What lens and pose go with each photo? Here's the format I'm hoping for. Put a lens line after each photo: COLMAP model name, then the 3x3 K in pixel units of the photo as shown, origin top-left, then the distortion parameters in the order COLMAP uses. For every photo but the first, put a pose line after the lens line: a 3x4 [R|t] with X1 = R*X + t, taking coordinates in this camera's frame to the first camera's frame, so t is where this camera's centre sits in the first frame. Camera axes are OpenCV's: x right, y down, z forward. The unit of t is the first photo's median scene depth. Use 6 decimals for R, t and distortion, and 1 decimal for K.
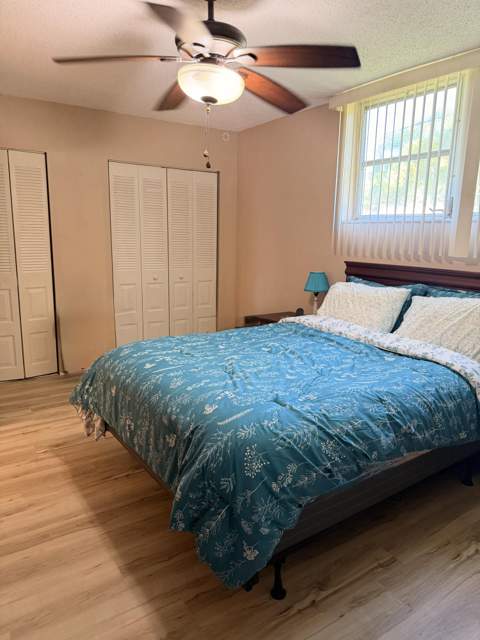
lens RADIAL K [[452.9, 0, 240.7], [0, 452.9, 316.3], [0, 0, 1]] dist [0.087503, -0.115065]
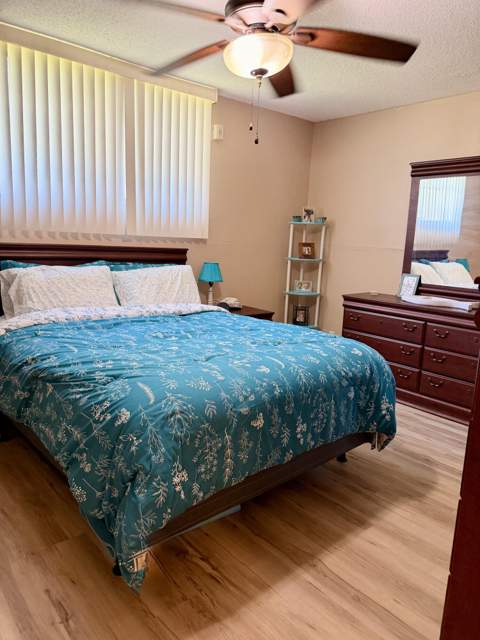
lens RADIAL K [[452.9, 0, 240.7], [0, 452.9, 316.3], [0, 0, 1]] dist [0.087503, -0.115065]
pose [[-0.133355, -0.184172, 0.973806, -1.000287], [0.129516, 0.970917, 0.201362, -0.162344], [-0.982569, 0.152976, -0.105623, 1.120764]]
